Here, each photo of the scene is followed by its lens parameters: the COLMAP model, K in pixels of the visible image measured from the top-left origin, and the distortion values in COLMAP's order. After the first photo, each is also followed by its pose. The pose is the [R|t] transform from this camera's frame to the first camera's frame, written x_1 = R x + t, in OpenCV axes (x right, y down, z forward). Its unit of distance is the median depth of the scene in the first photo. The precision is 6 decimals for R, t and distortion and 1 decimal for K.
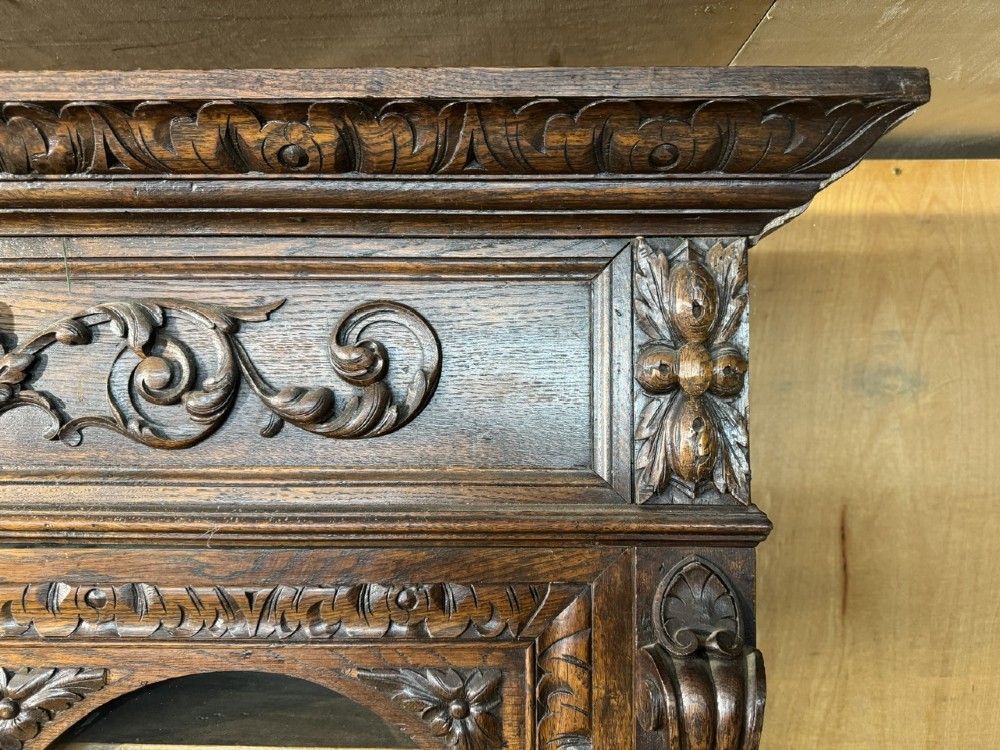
lens RADIAL K [[695.6, 0, 499.7], [0, 695.6, 385.0], [0, 0, 1]] dist [0.025366, -0.040113]
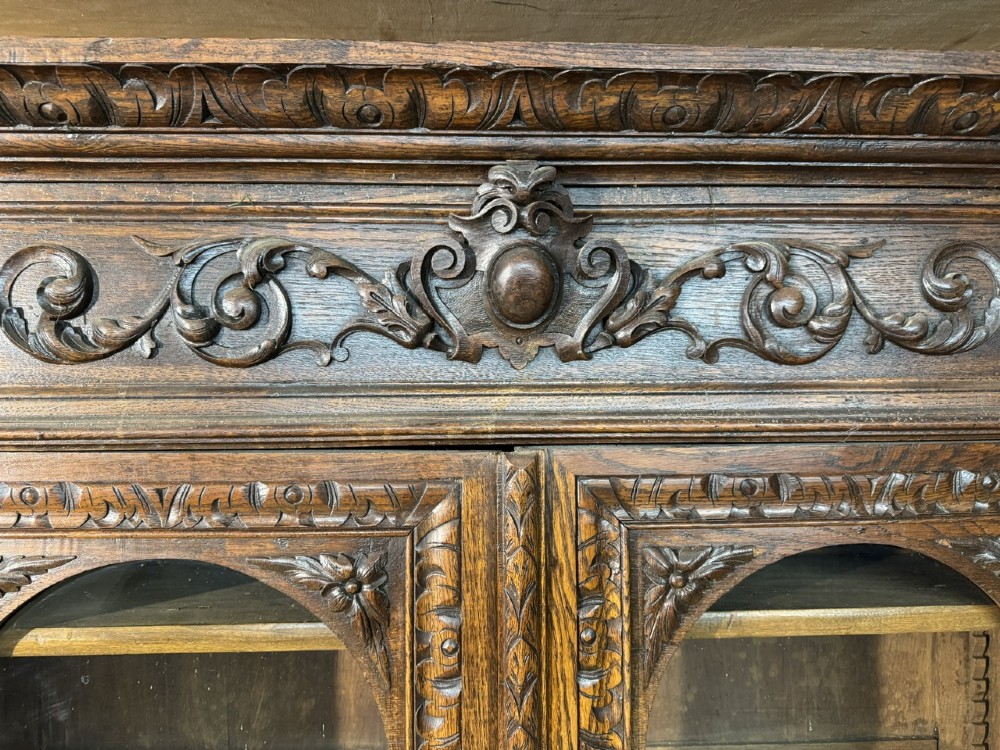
lens RADIAL K [[699.1, 0, 500.0], [0, 699.1, 375.0], [0, 0, 1]] dist [0.003417, -0.006759]
pose [[0.997269, -0.012215, 0.072839, -1.083406], [0.009229, 0.999109, 0.041193, 0.055995], [-0.073277, -0.040409, 0.996493, -0.169899]]
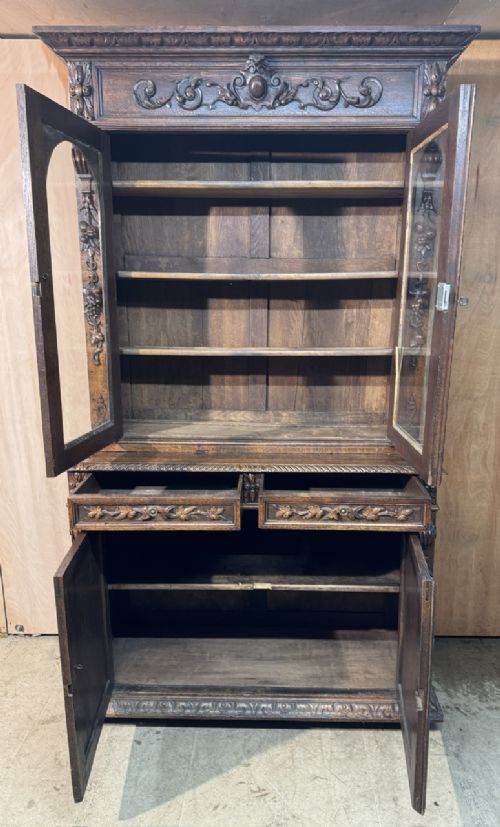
lens RADIAL K [[600.2, 0, 268.7], [0, 600.2, 428.3], [0, 0, 1]] dist [0.101405, -0.139657]
pose [[0.999952, -0.003665, 0.009075, -0.928396], [0.000949, 0.959164, 0.282850, 1.024854], [-0.009741, -0.282828, 0.959121, -3.757013]]
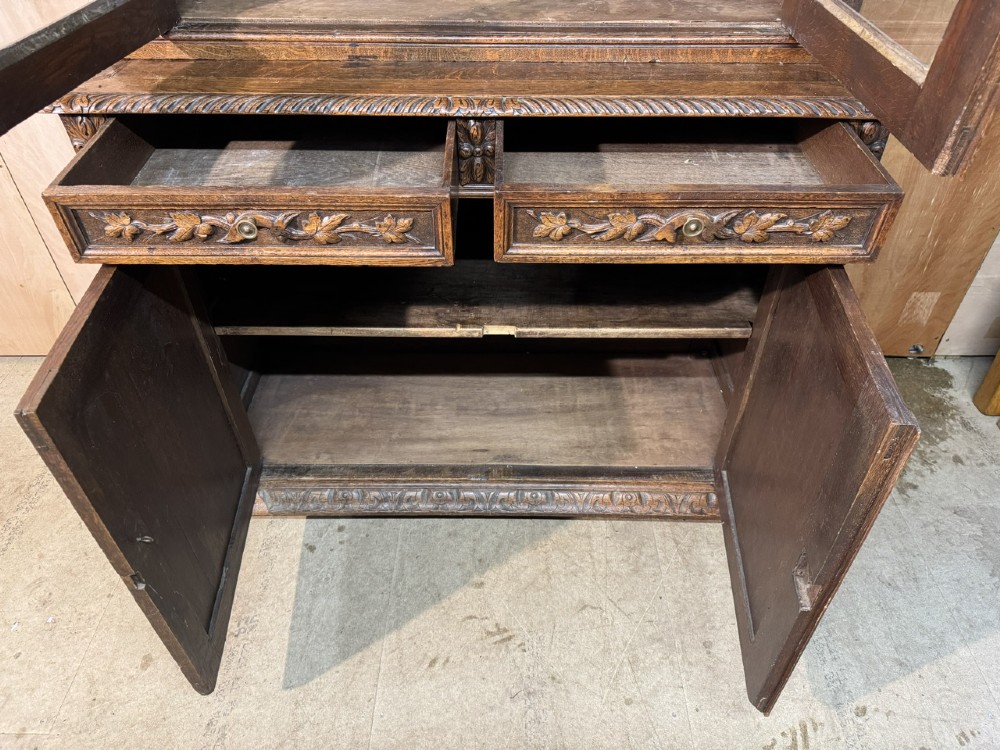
lens RADIAL K [[704.0, 0, 499.2], [0, 704.0, 379.5], [0, 0, 1]] dist [0.081622, -0.108240]
pose [[0.999833, -0.016361, 0.008139, -0.970108], [0.005593, 0.697973, 0.716102, 1.546933], [-0.017397, -0.715937, 0.697948, -1.776331]]
